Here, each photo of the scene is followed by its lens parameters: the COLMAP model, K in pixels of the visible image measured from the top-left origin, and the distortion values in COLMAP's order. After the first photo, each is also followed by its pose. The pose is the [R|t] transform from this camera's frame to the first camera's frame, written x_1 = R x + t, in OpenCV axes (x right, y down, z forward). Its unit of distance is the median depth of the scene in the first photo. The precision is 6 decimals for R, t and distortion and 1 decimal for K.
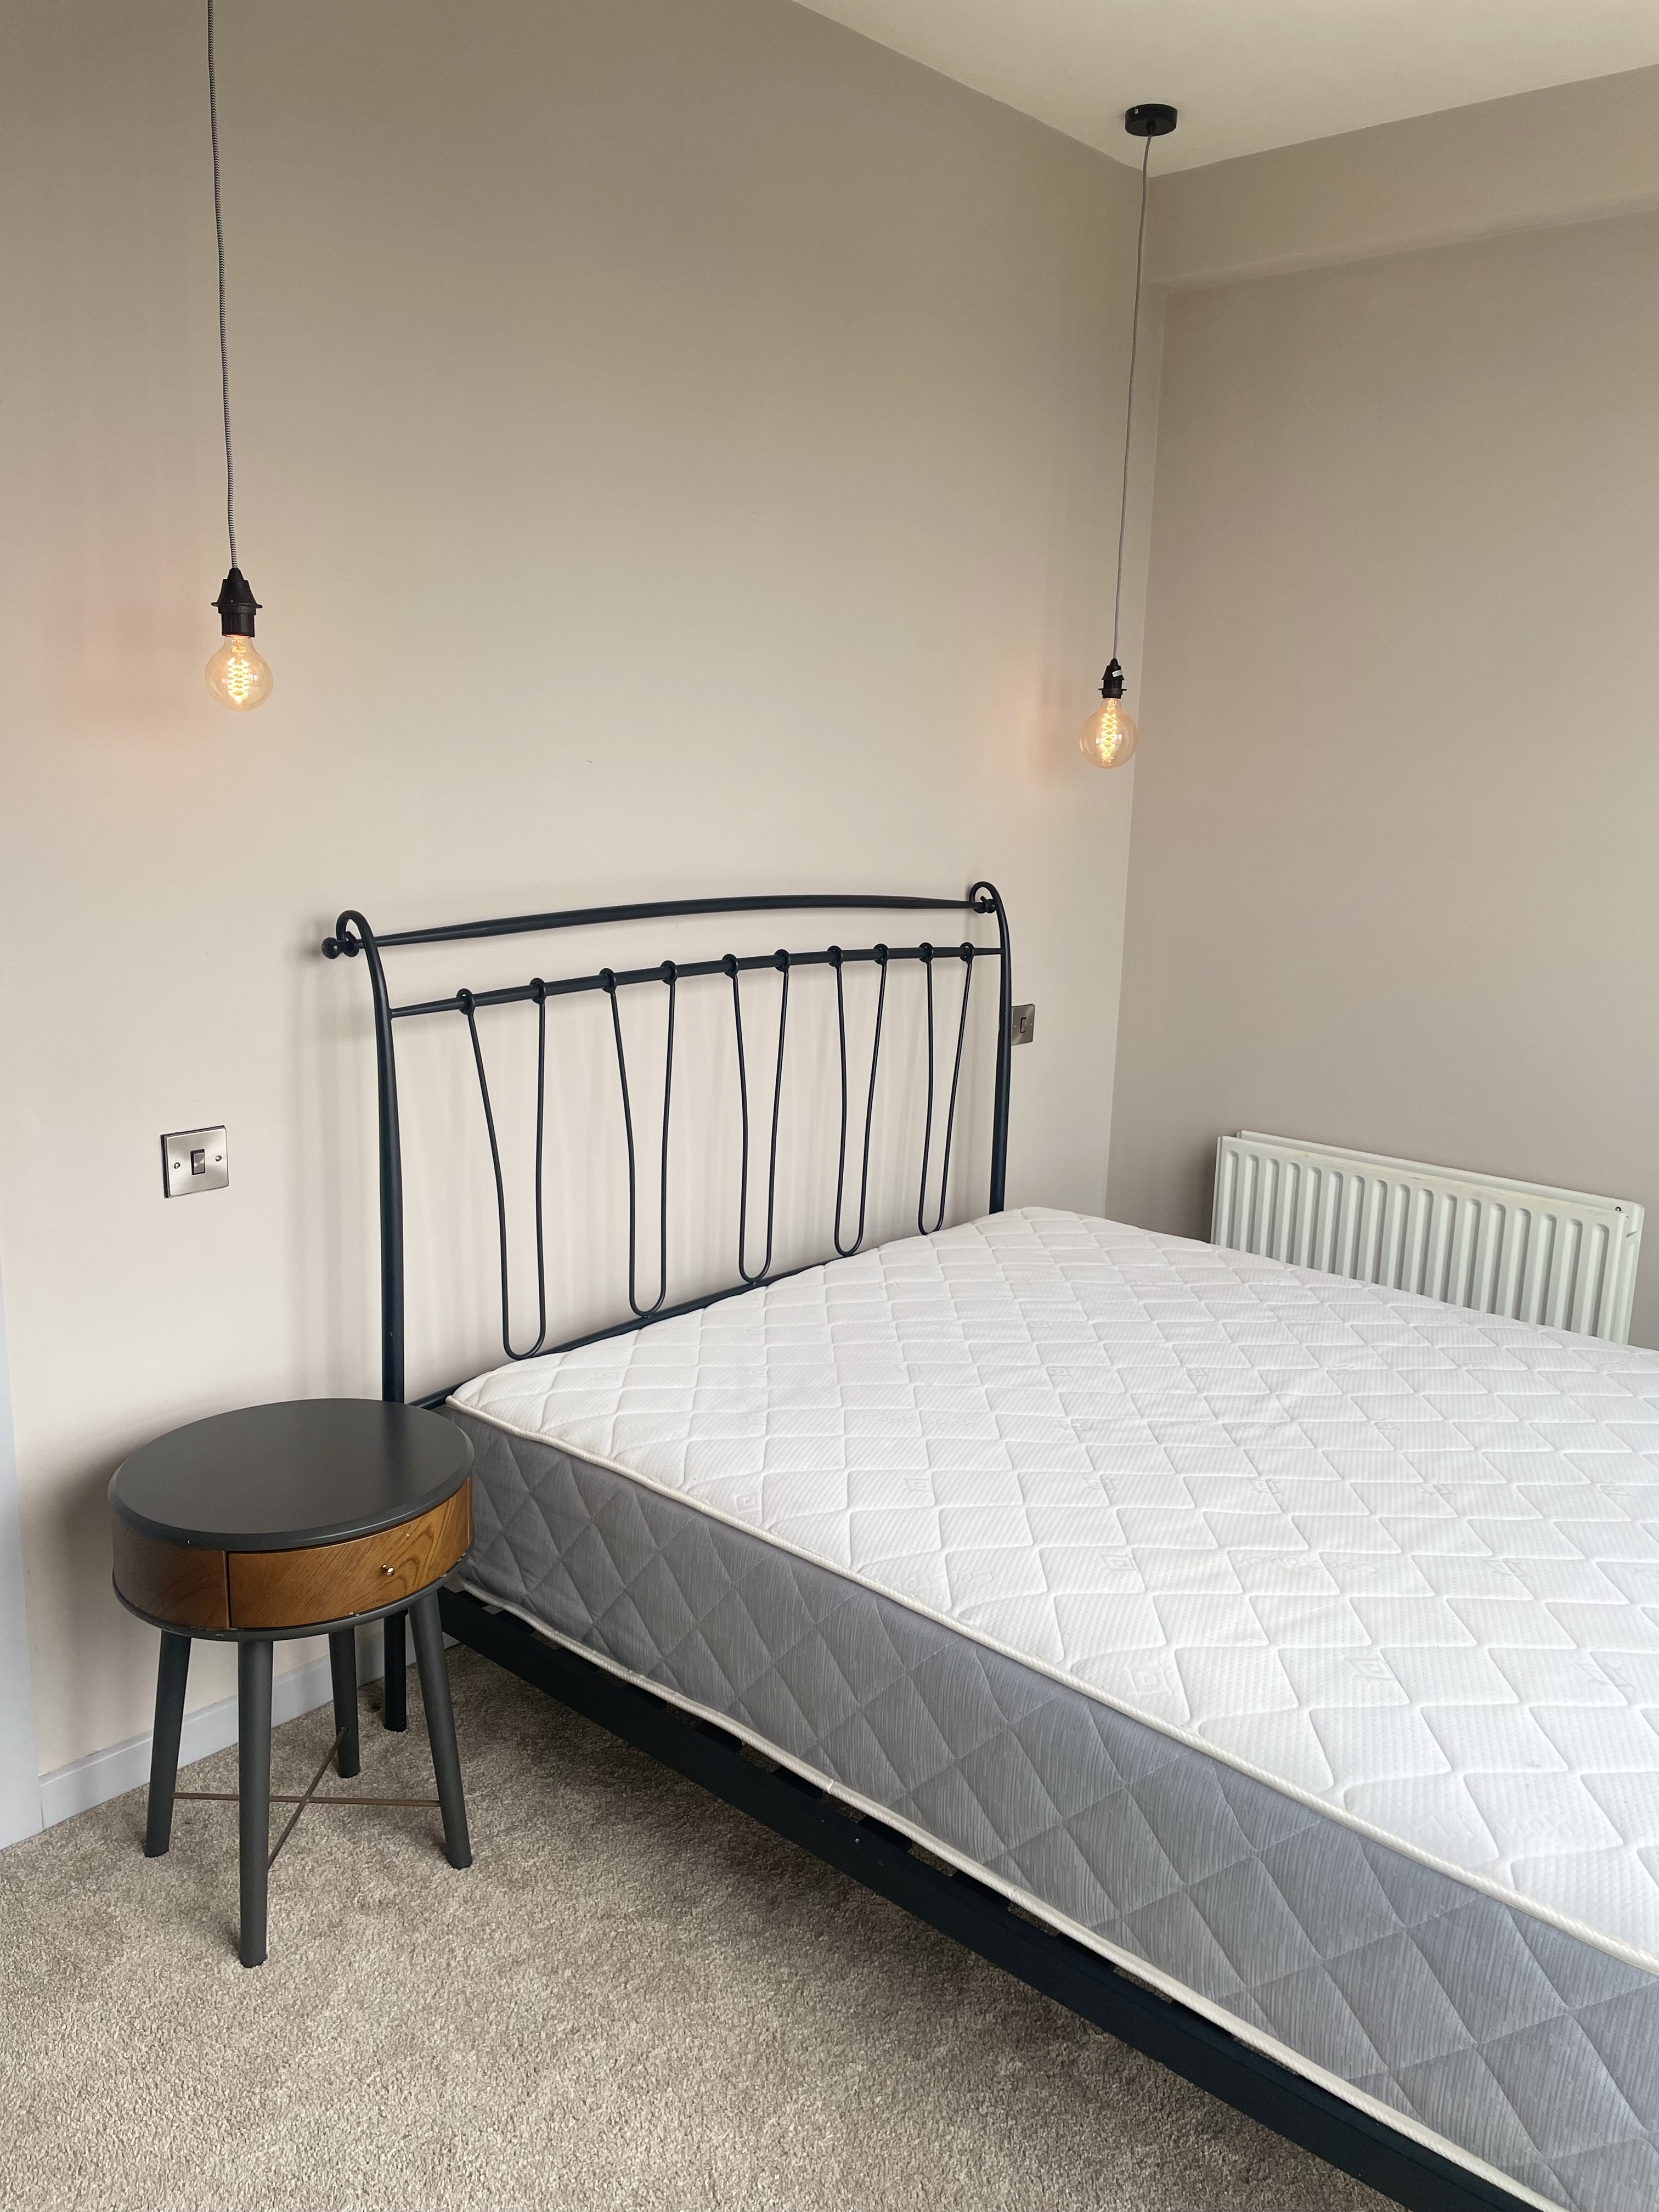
lens RADIAL K [[1684.9, 0, 845.5], [0, 1684.9, 1107.0], [0, 0, 1]] dist [0.075251, -0.073831]
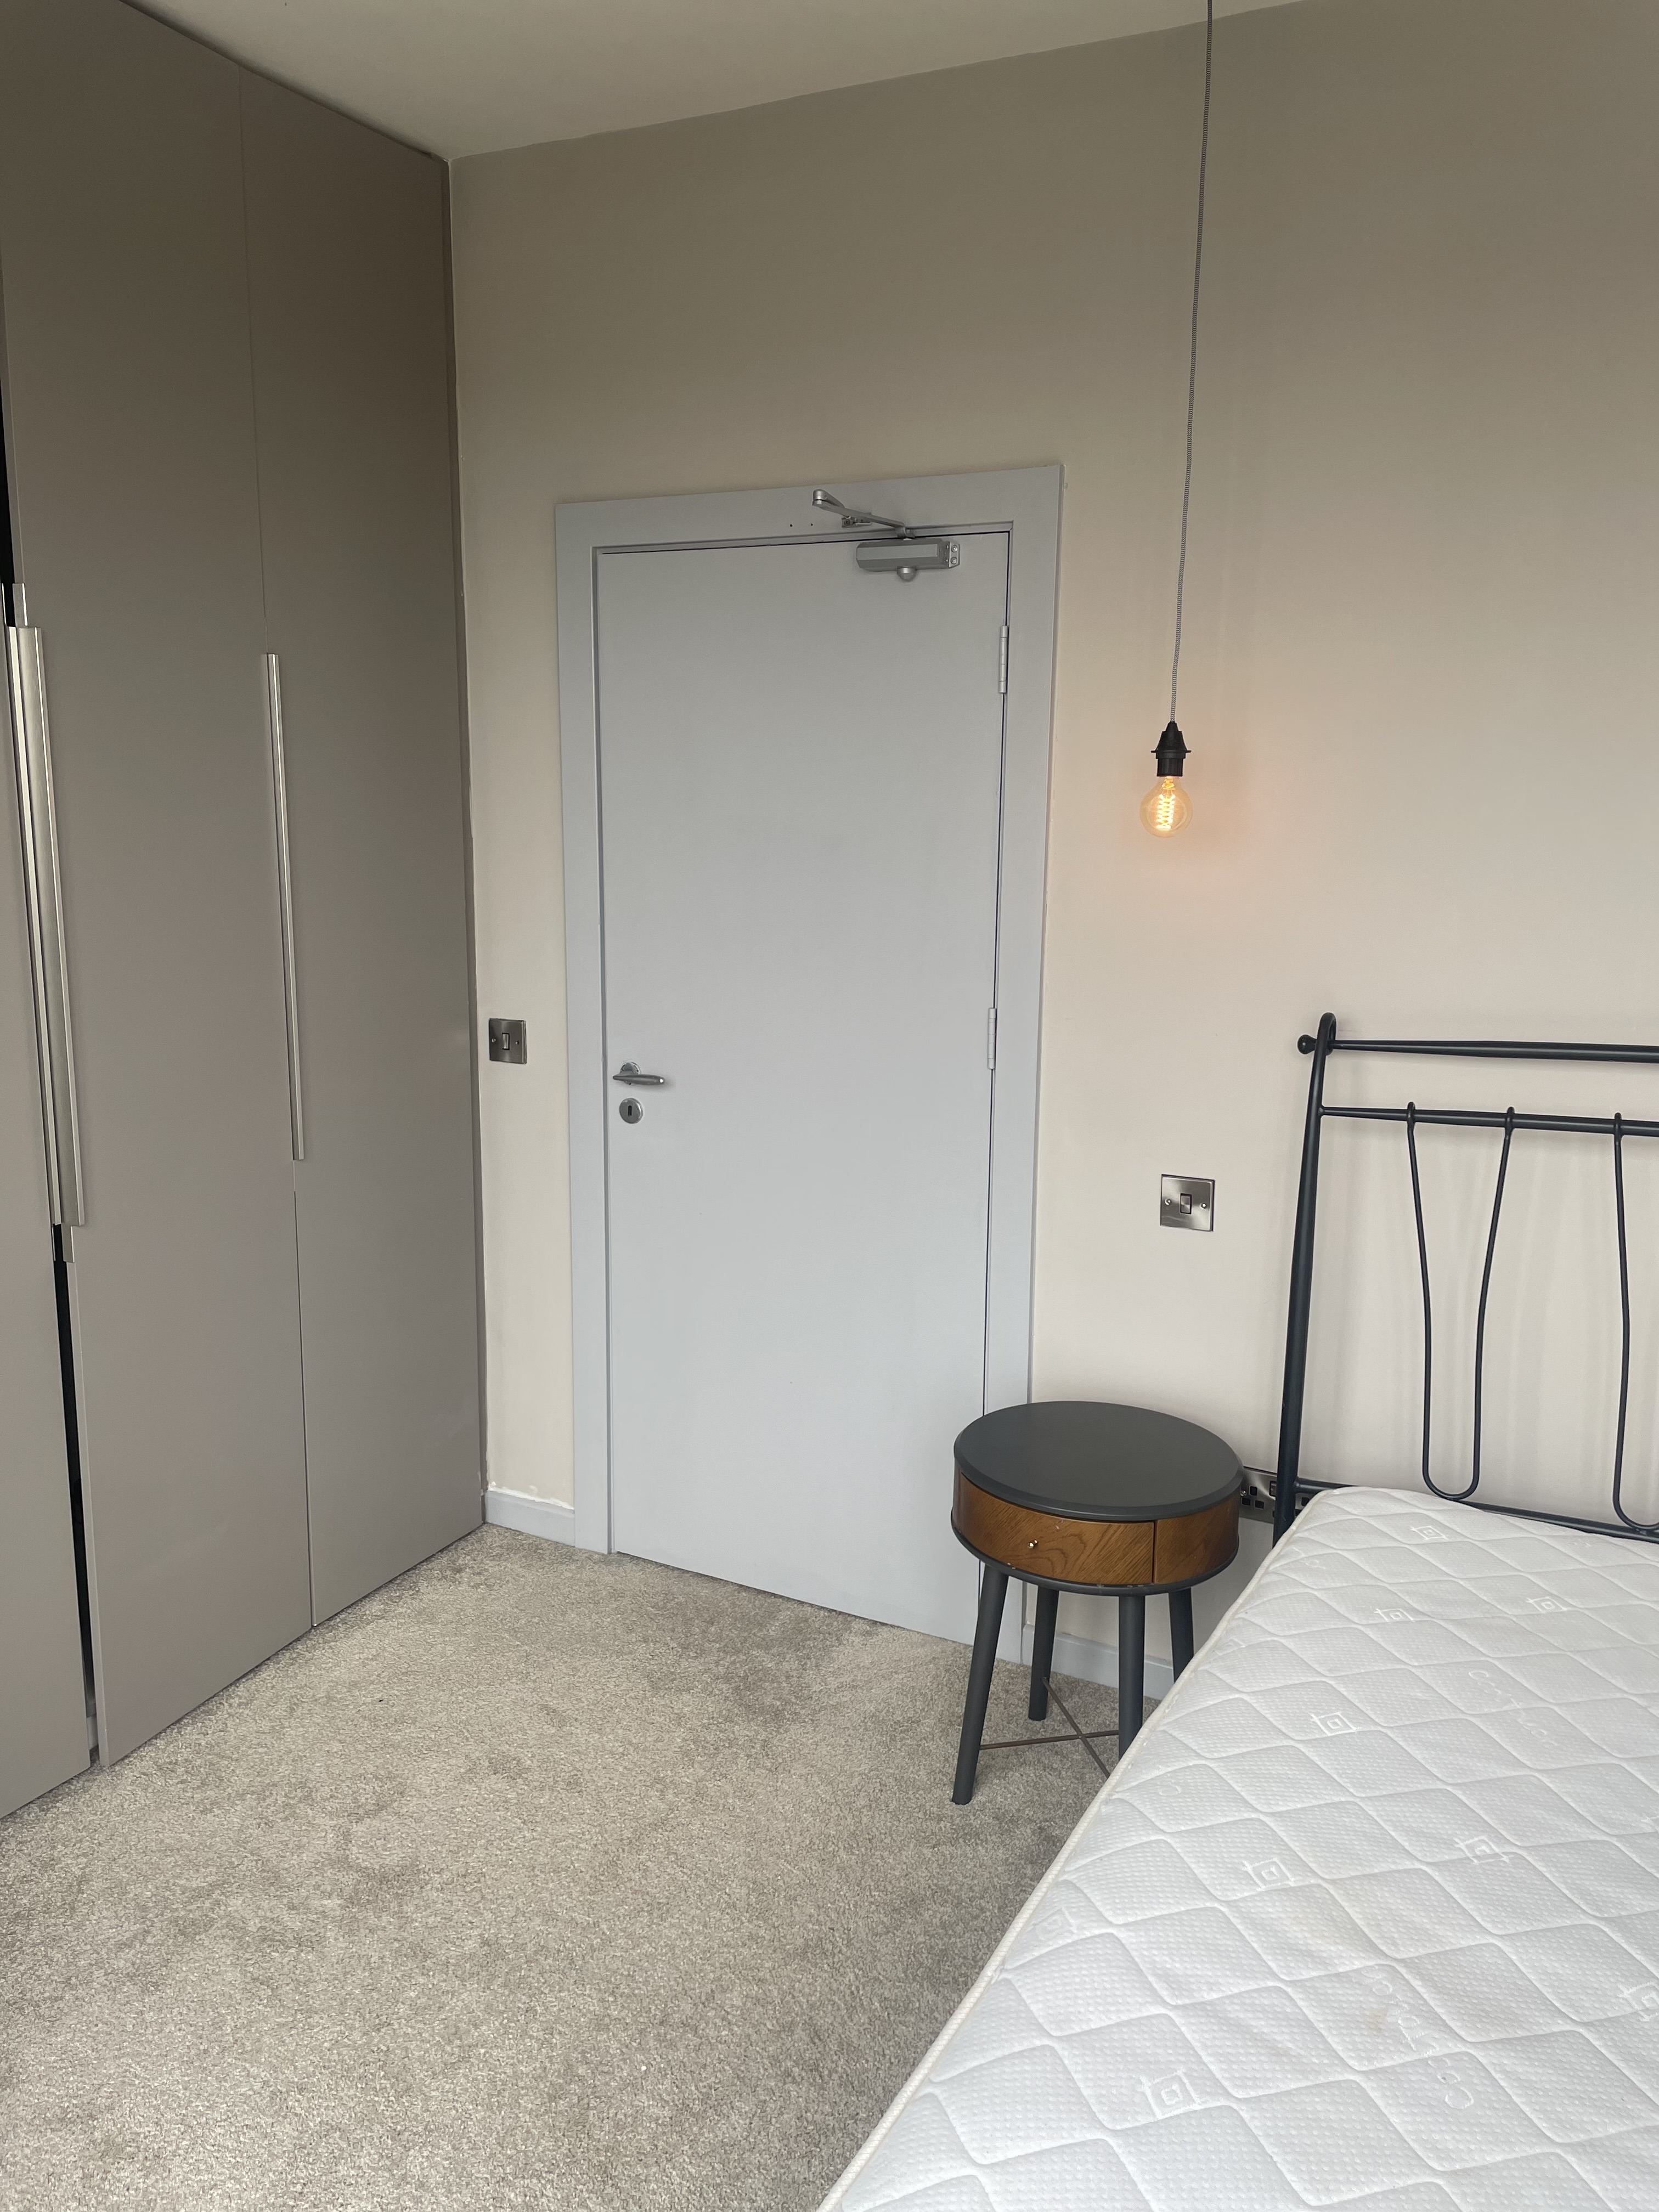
lens RADIAL K [[1684.9, 0, 845.5], [0, 1684.9, 1107.0], [0, 0, 1]] dist [0.075251, -0.073831]
pose [[0.253039, 0.154496, -0.955040, 0.730454], [-0.203746, 0.973537, 0.103506, -0.116071], [0.945758, 0.168395, 0.277821, 0.452537]]
